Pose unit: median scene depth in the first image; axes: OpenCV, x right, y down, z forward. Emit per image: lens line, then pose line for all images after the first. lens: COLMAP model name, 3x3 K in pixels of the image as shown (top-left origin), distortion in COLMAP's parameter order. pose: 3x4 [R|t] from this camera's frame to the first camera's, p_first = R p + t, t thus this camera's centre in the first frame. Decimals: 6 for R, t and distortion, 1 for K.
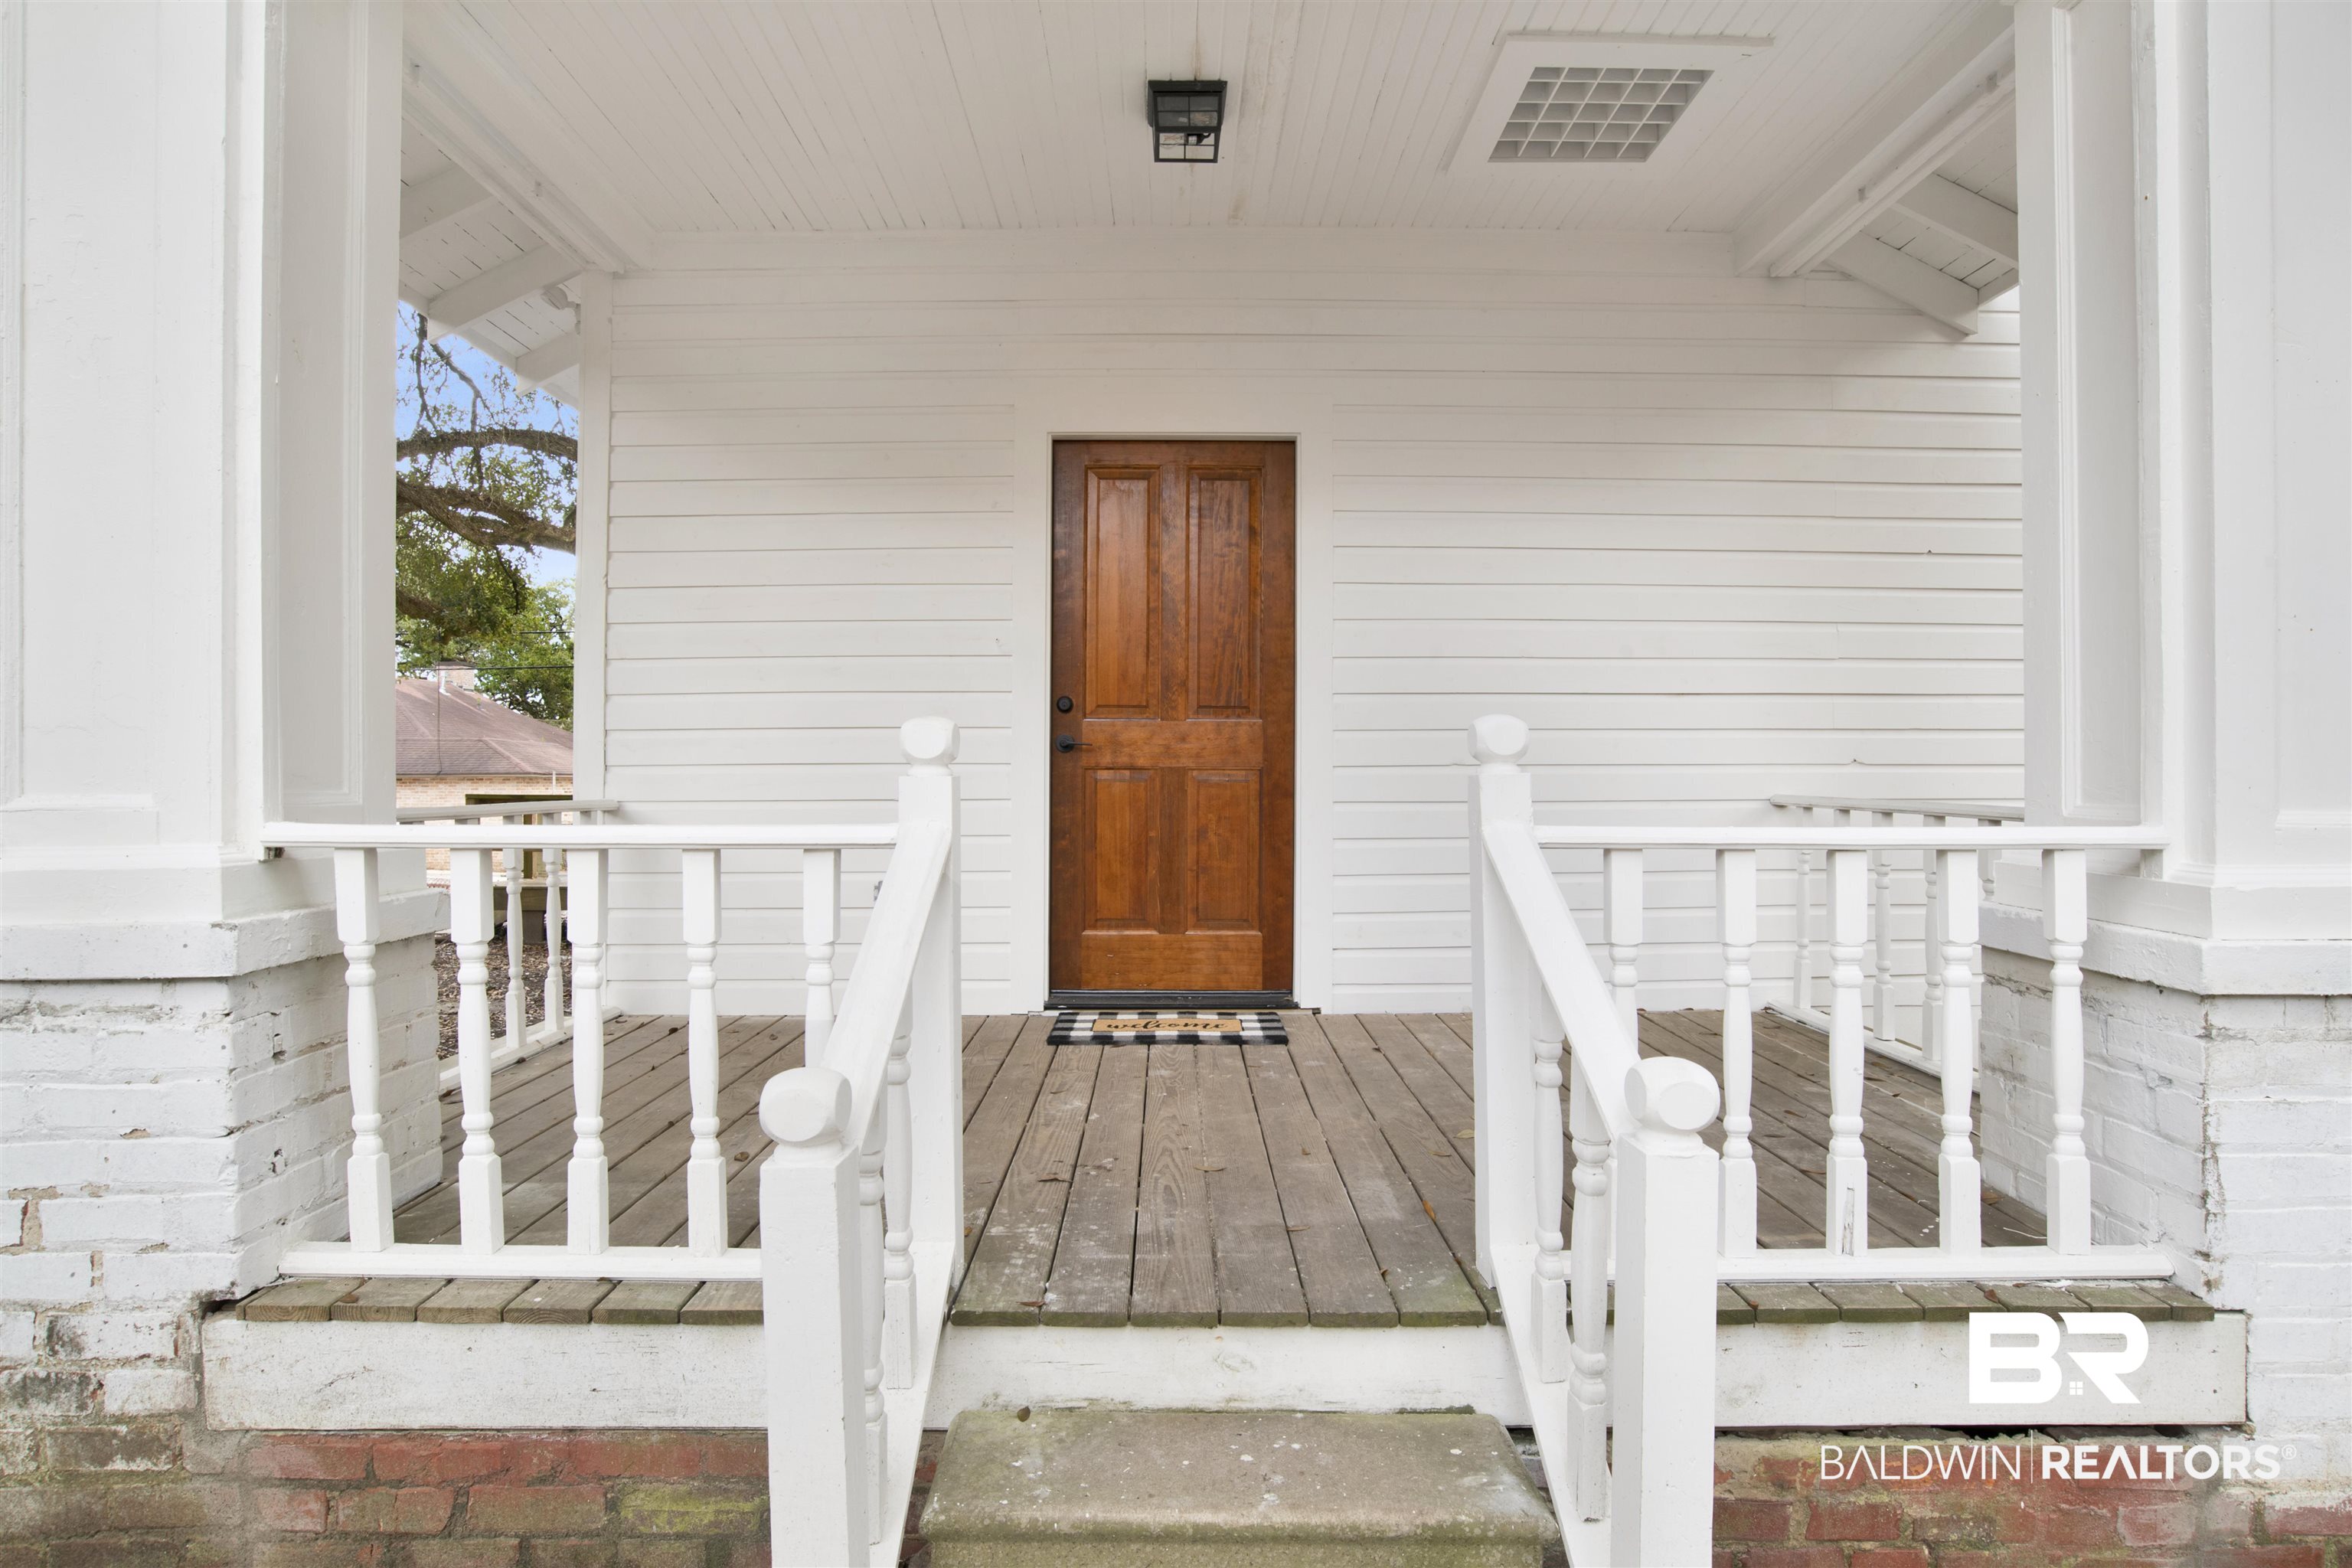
lens RADIAL K [[1244.5, 0, 1199.4], [0, 1244.5, 791.6], [0, 0, 1]] dist [-0.071869, 0.024956]
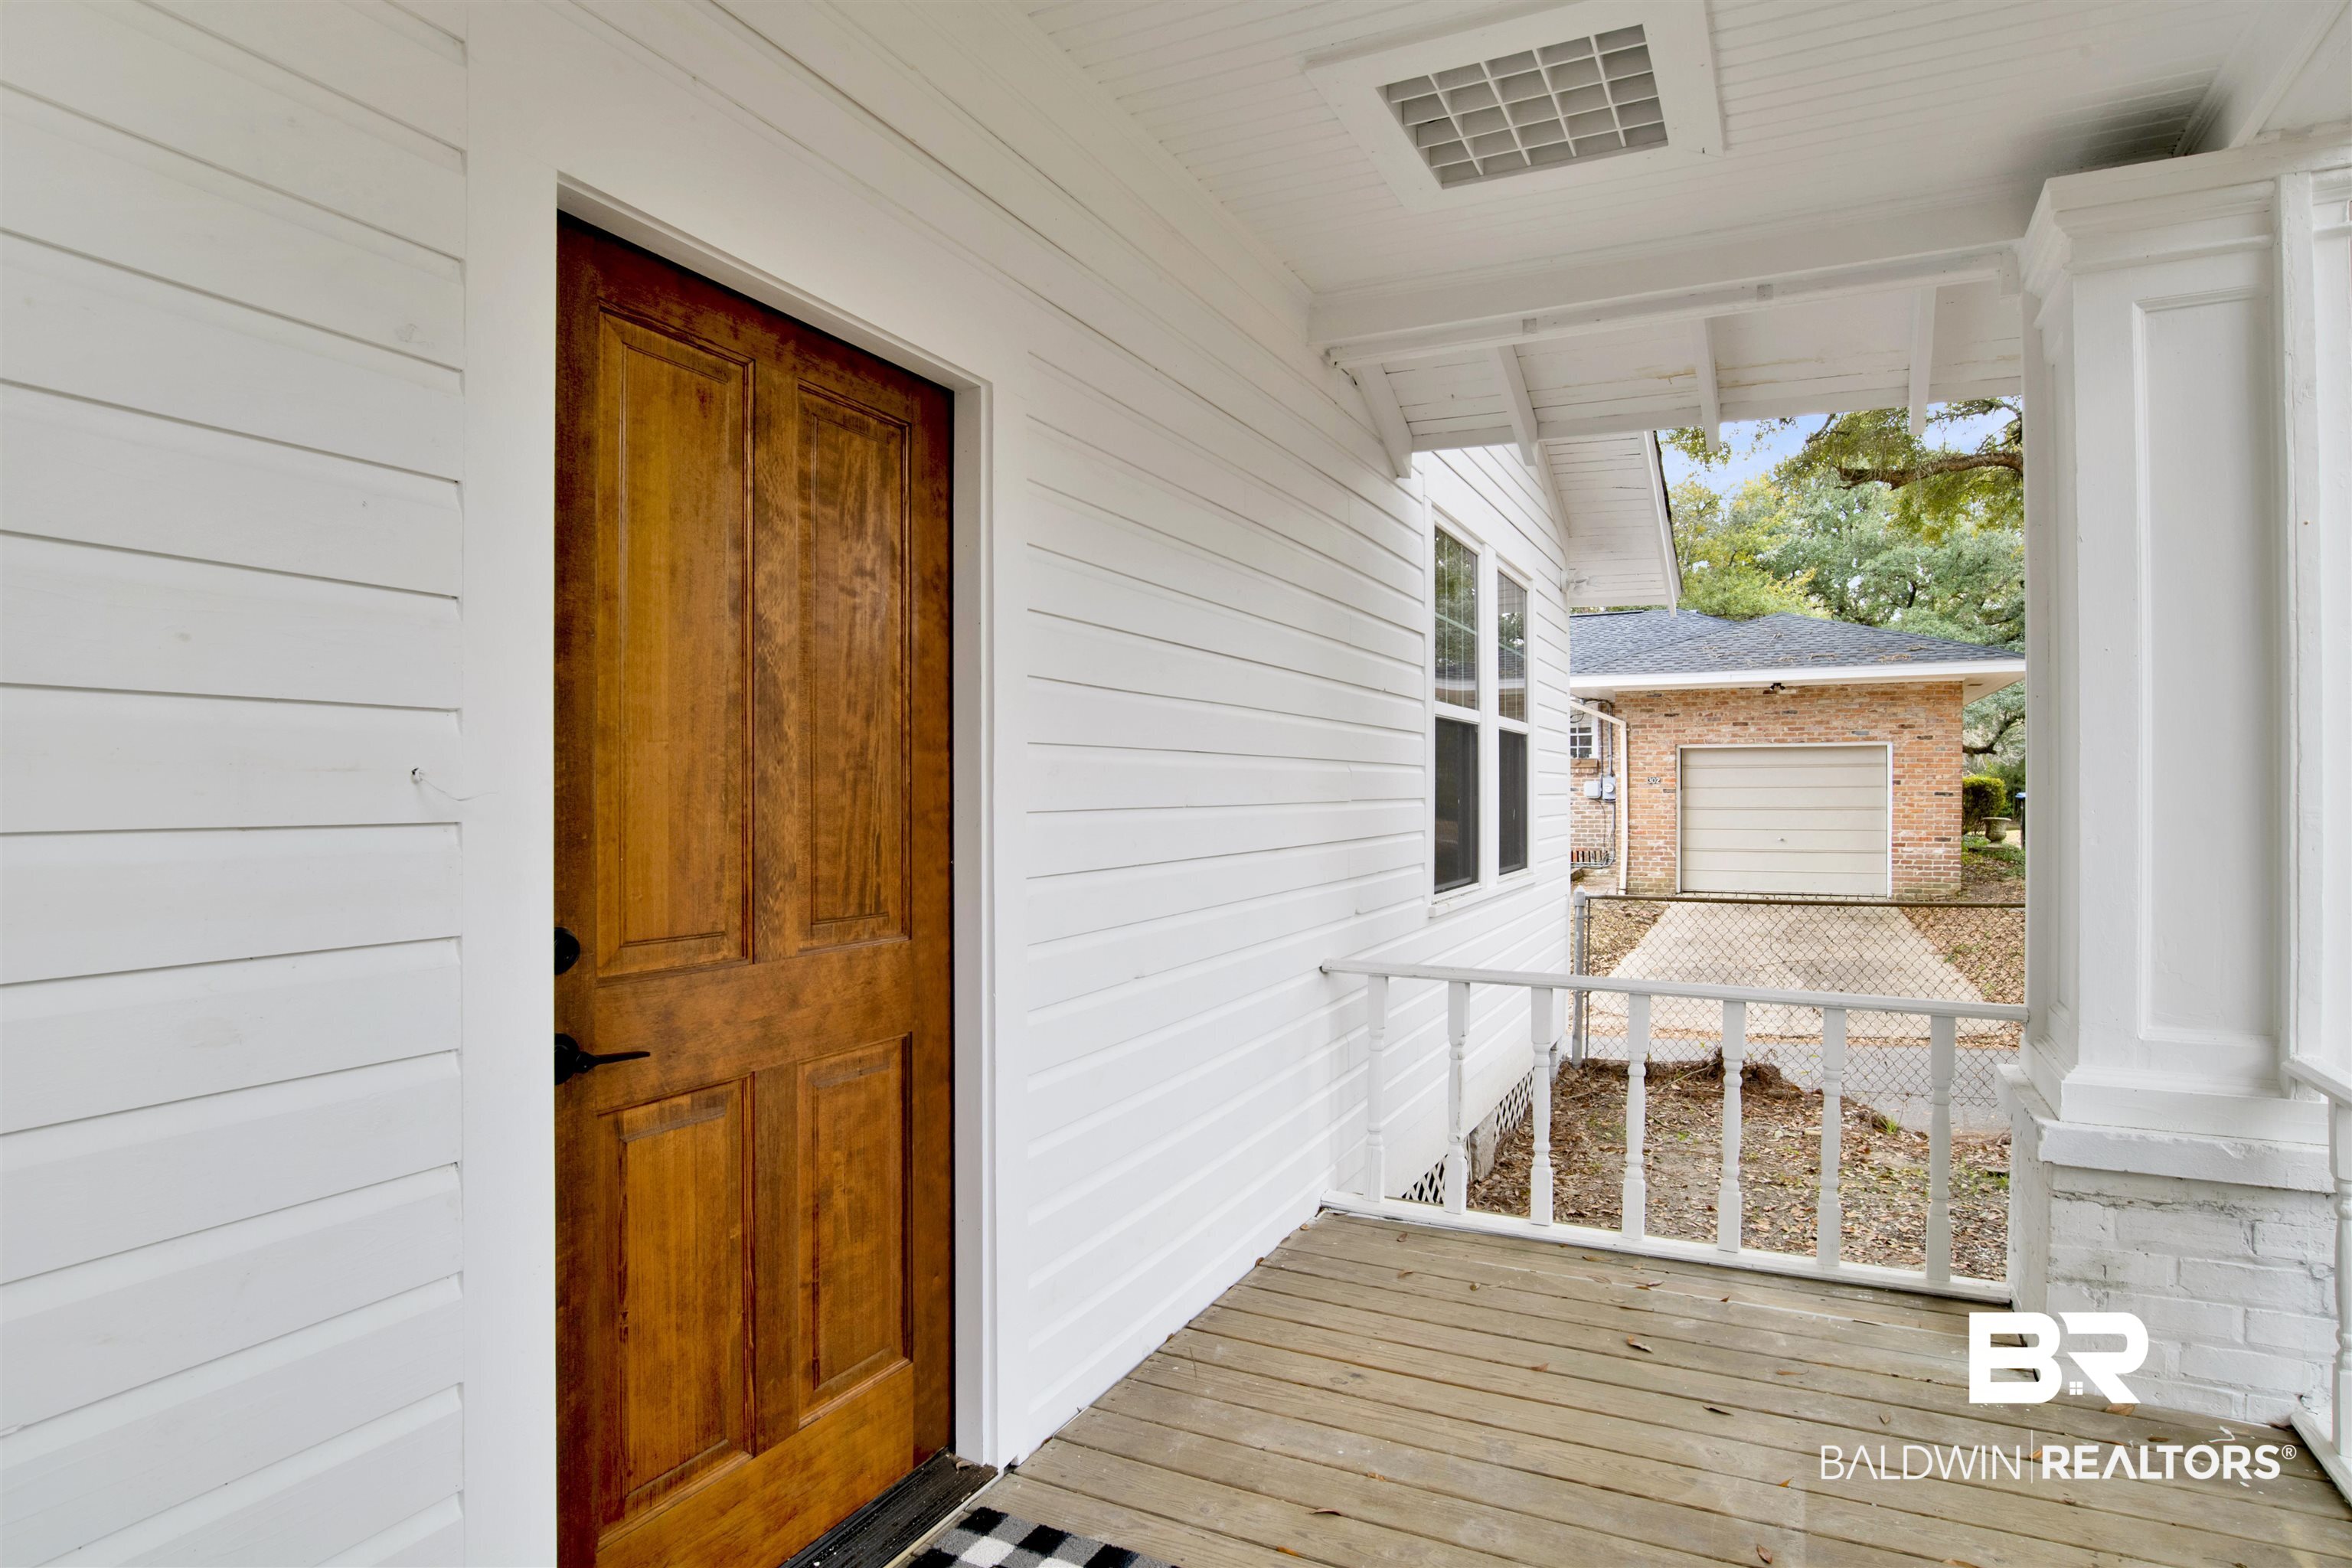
lens RADIAL K [[1244.5, 0, 1199.4], [0, 1244.5, 791.6], [0, 0, 1]] dist [-0.071869, 0.024956]
pose [[0.437375, -0.002527, 0.899276, -0.343260], [0.011600, 0.999929, -0.002831, -0.113026], [-0.899204, 0.011670, 0.437373, 0.682199]]
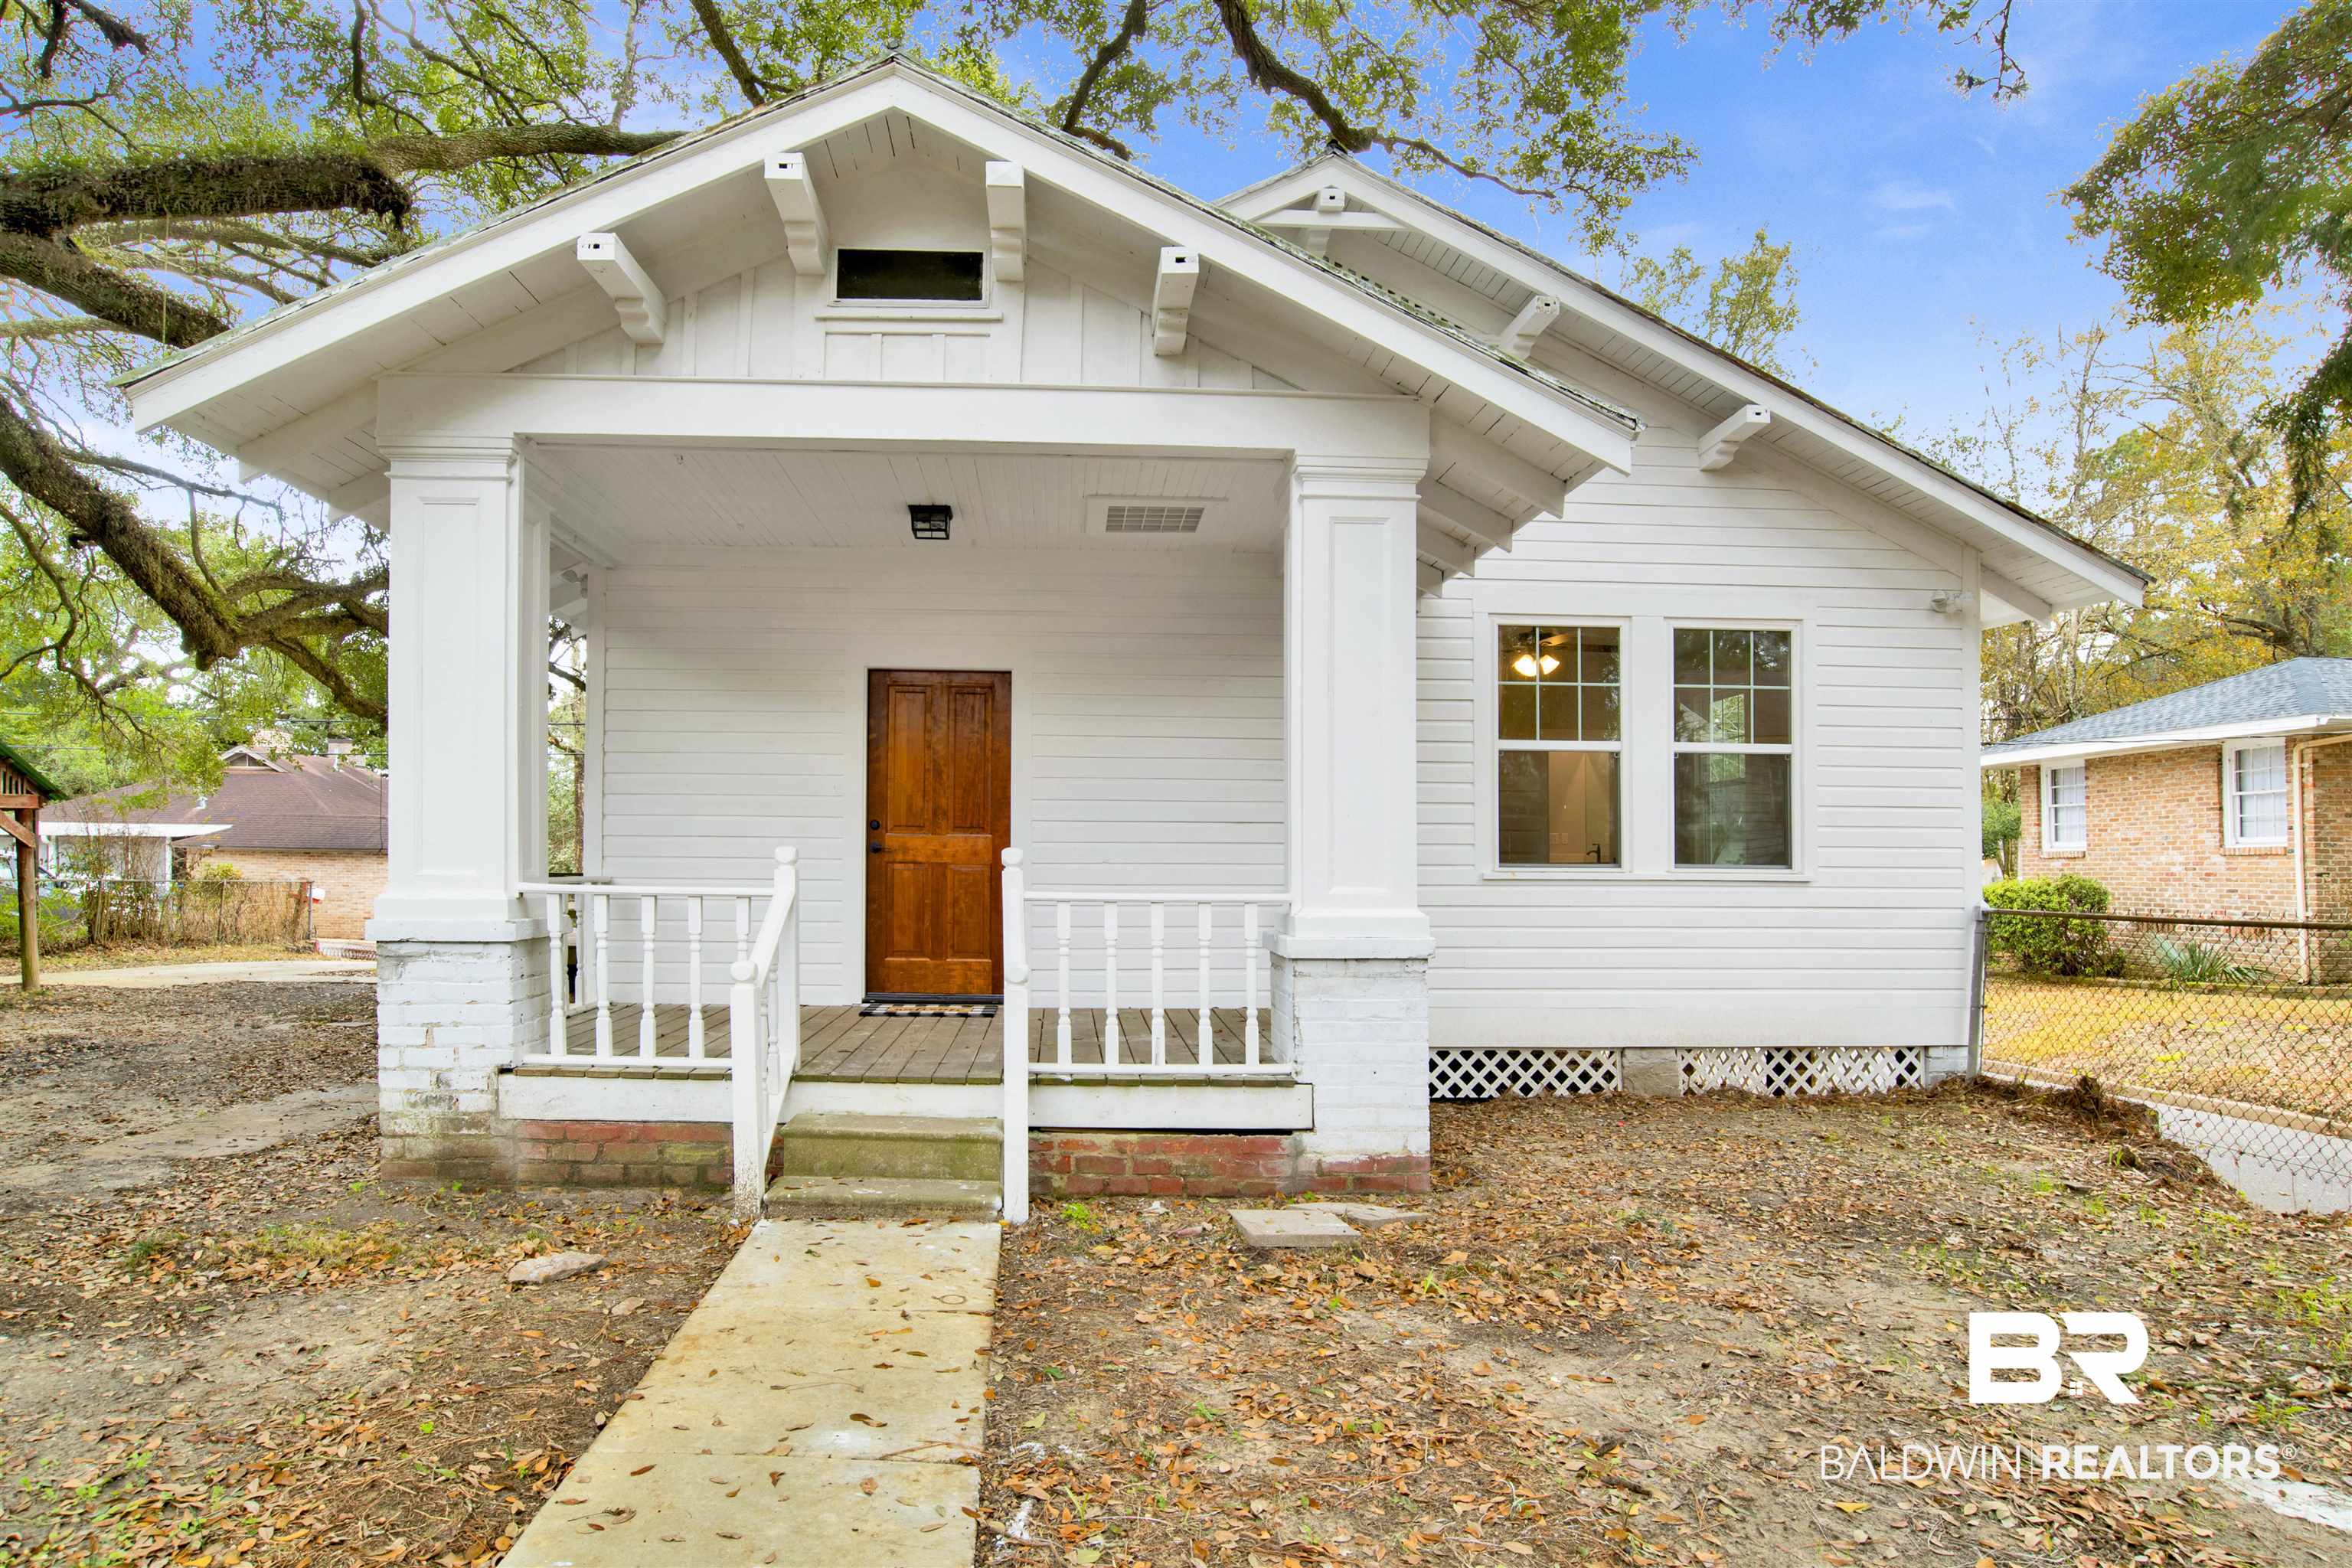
lens RADIAL K [[1291.3, 0, 1066.1], [0, 1291.3, 822.3], [0, 0, 1]] dist [-0.032256, -0.000431]
pose [[0.999909, 0.011394, -0.007159, 0.167349], [-0.011738, 0.998684, -0.049923, 0.011455], [0.006581, 0.050003, 0.998727, -0.764560]]
